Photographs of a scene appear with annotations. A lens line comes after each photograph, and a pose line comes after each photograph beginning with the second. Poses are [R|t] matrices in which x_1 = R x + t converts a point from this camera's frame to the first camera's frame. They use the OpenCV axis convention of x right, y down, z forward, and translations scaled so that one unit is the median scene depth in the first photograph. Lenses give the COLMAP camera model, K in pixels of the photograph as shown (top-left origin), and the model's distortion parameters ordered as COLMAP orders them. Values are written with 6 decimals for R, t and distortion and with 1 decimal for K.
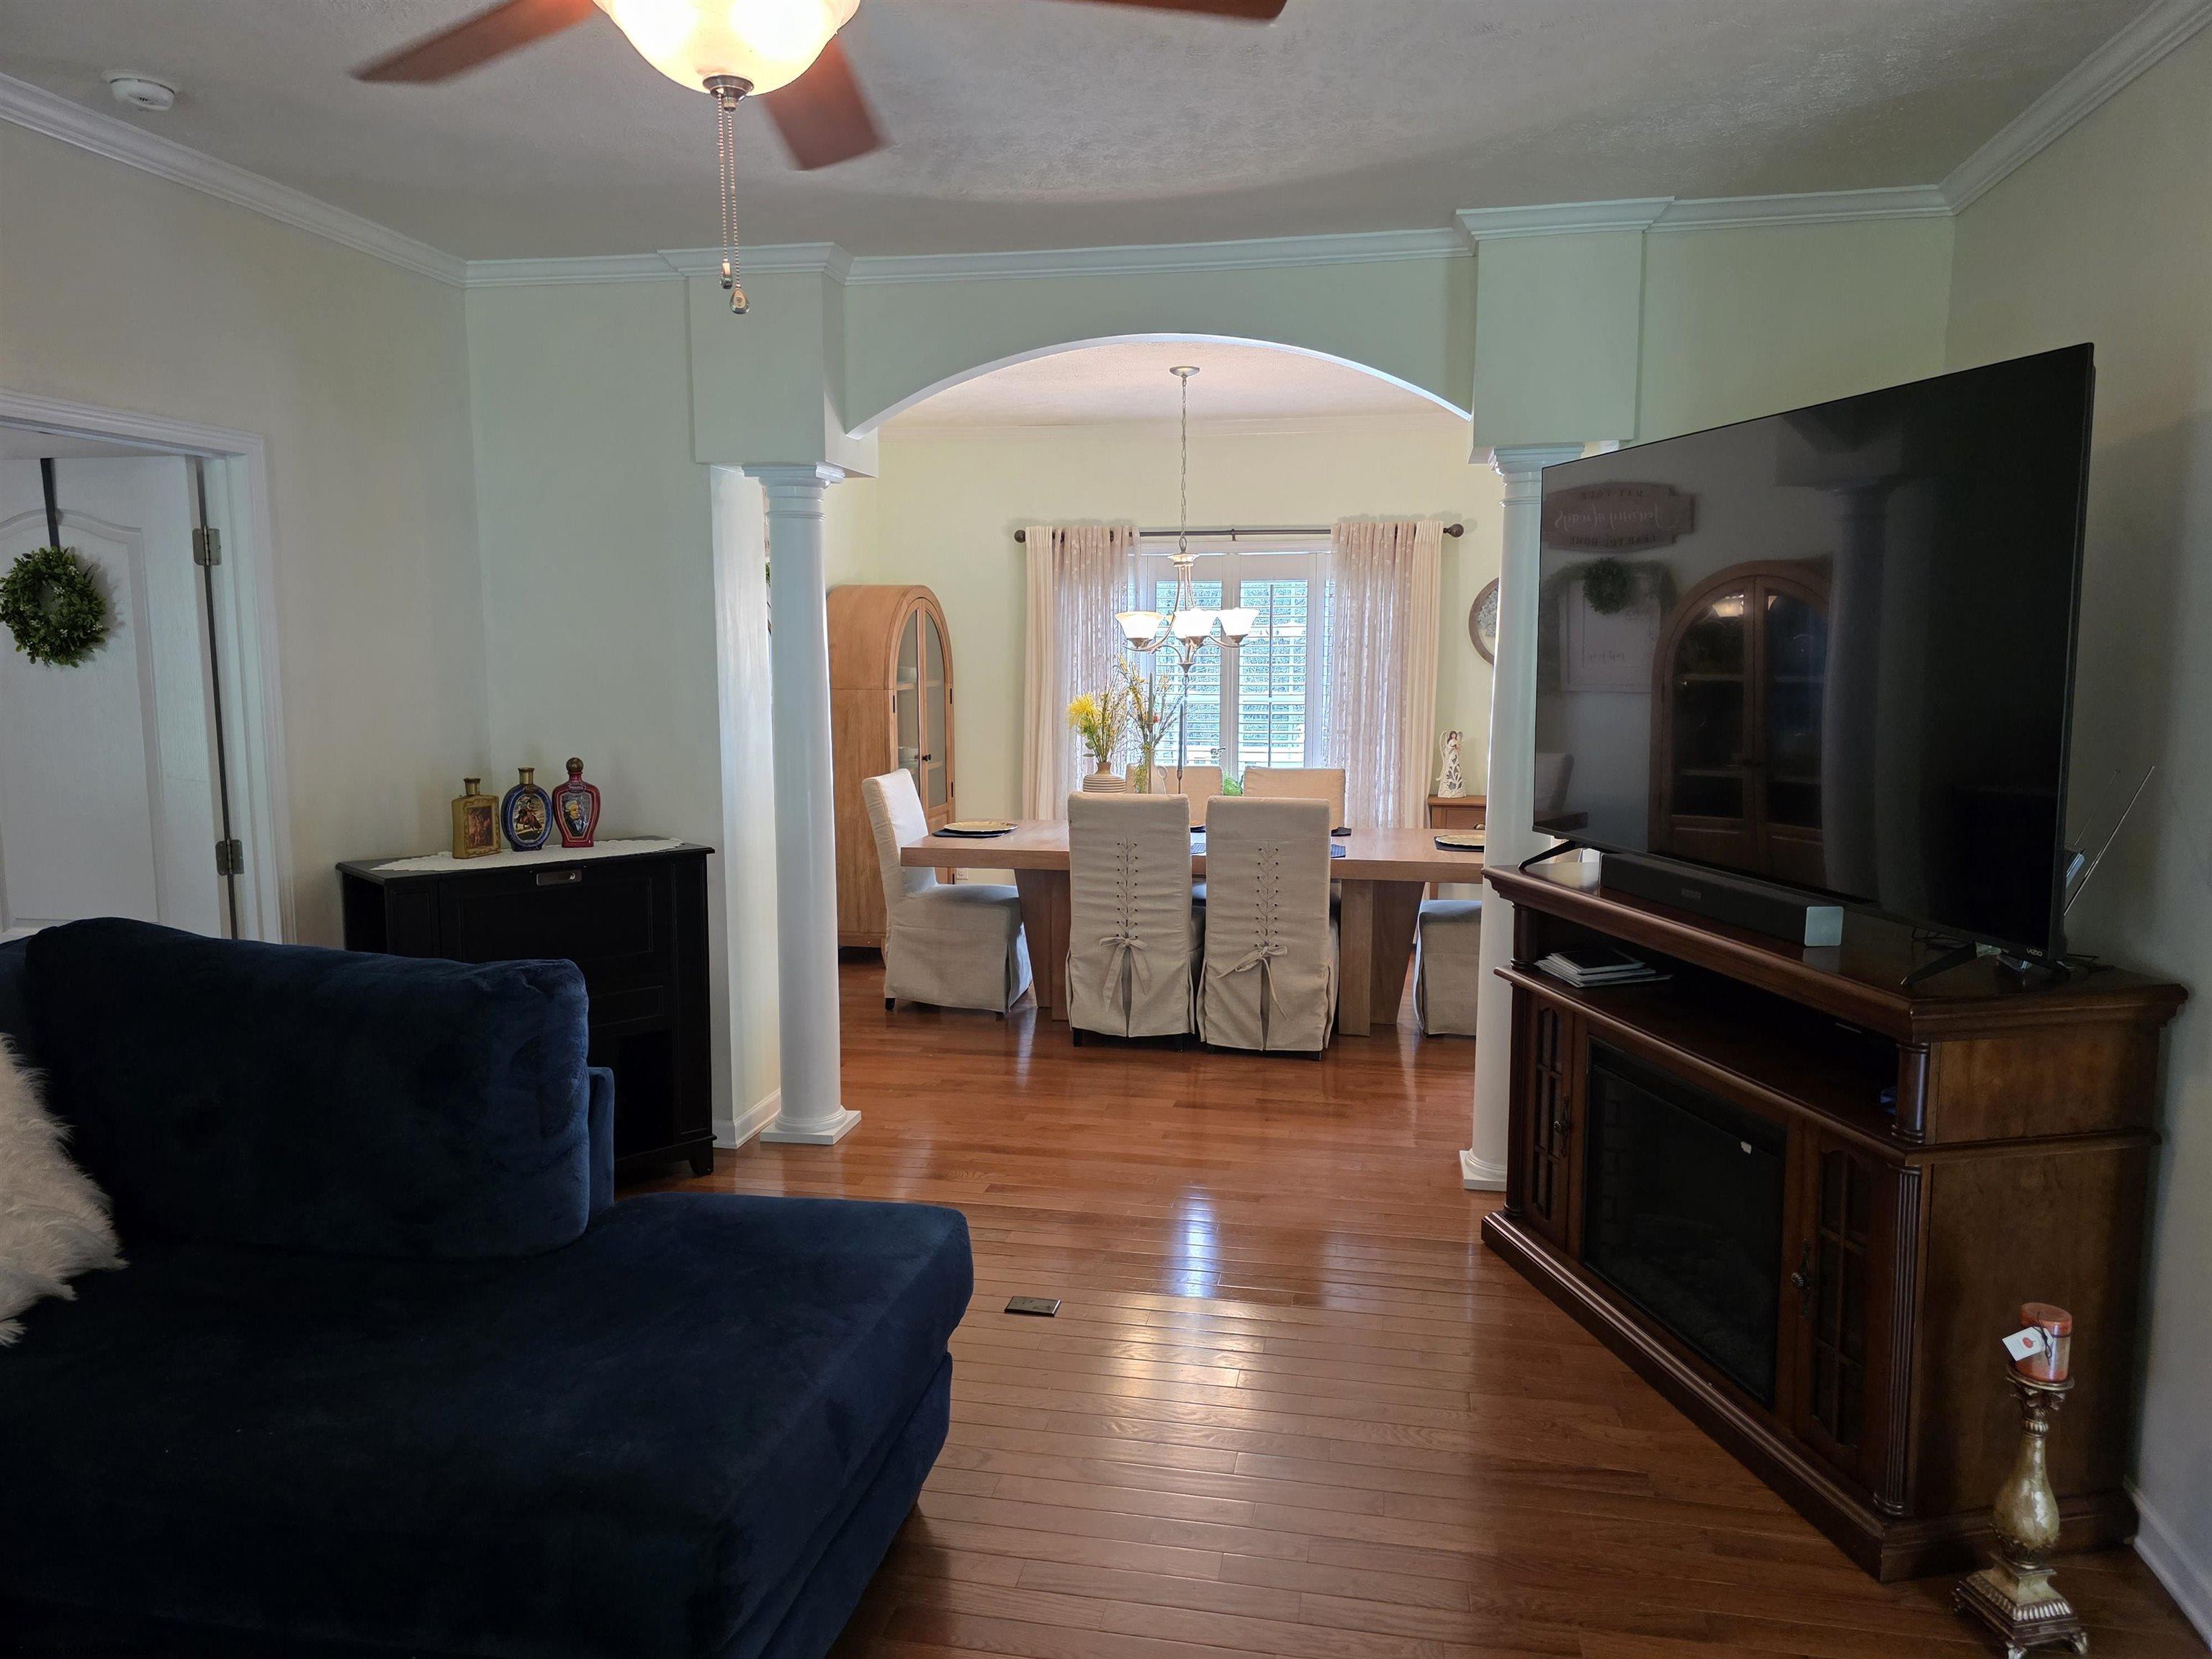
lens RADIAL K [[1489.5, 0, 1109.6], [0, 1489.5, 821.8], [0, 0, 1]] dist [-0.005470, 0.001478]
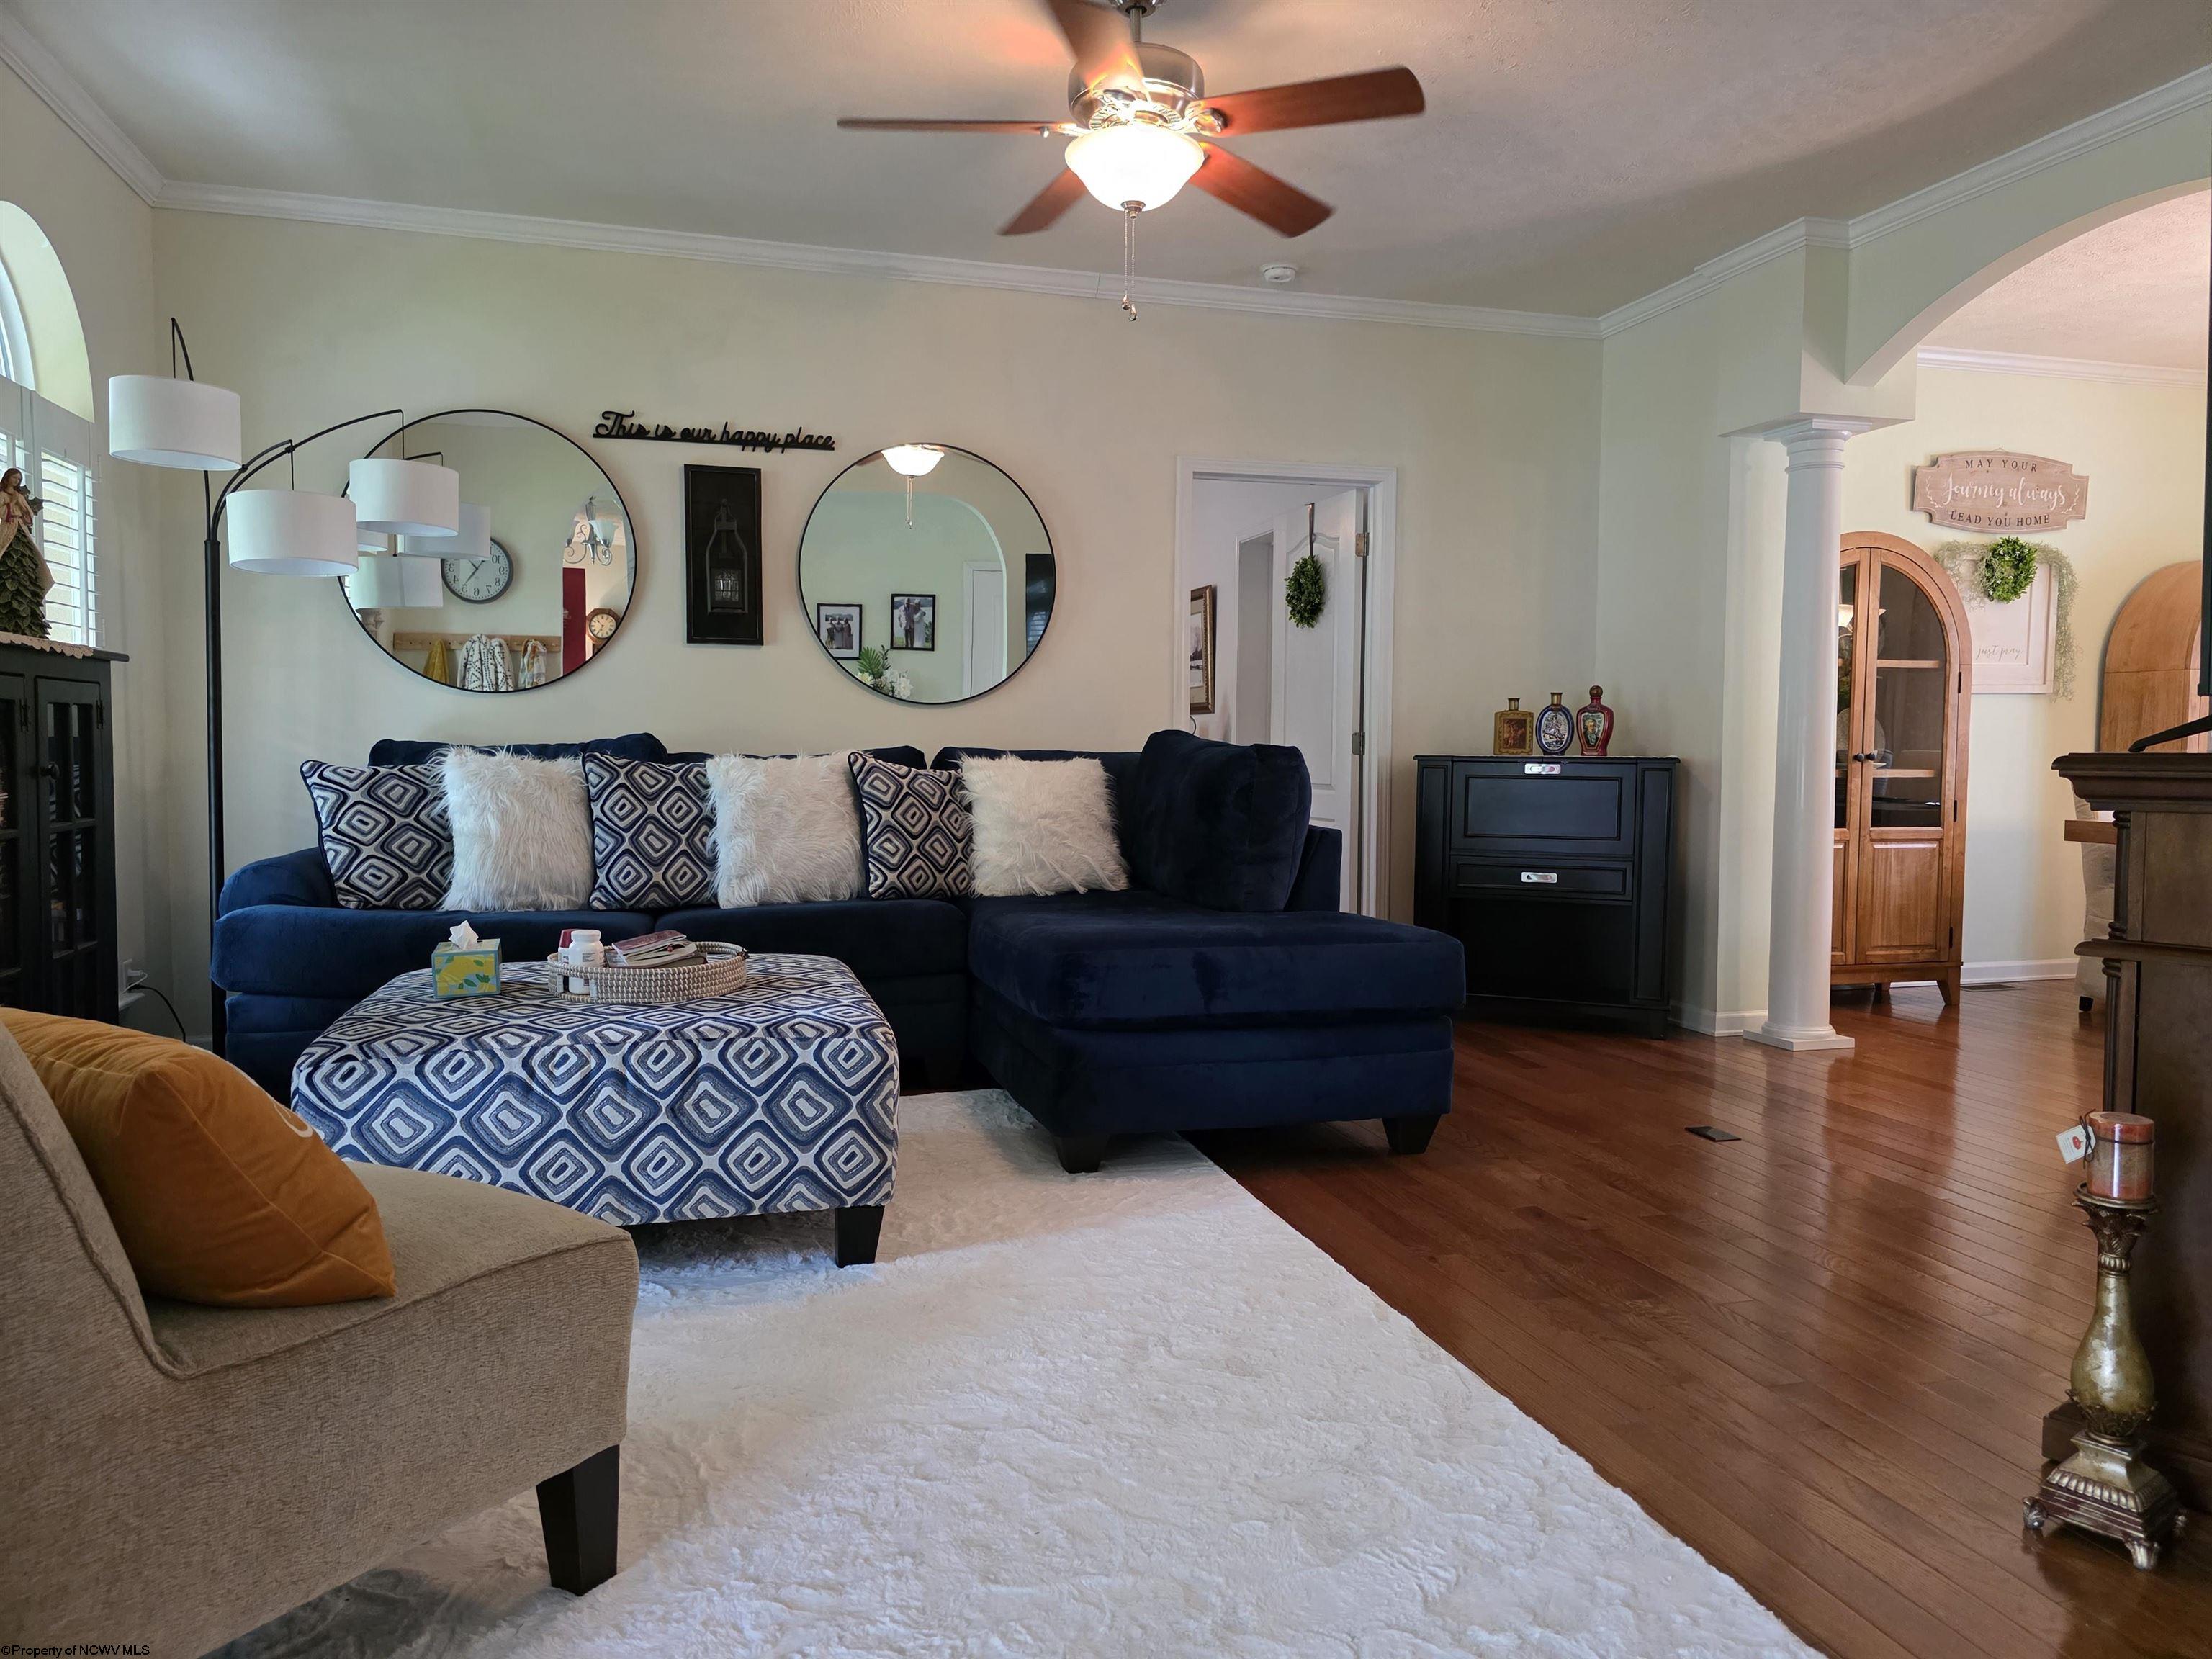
lens RADIAL K [[1488.7, 0, 1090.7], [0, 1488.7, 830.6], [0, 0, 1]] dist [0.054297, -0.042838]
pose [[0.441465, 0.051283, -0.895812, 0.657372], [-0.112839, 0.993612, 0.001274, 0.138771], [0.890155, 0.100520, 0.444432, 0.064192]]
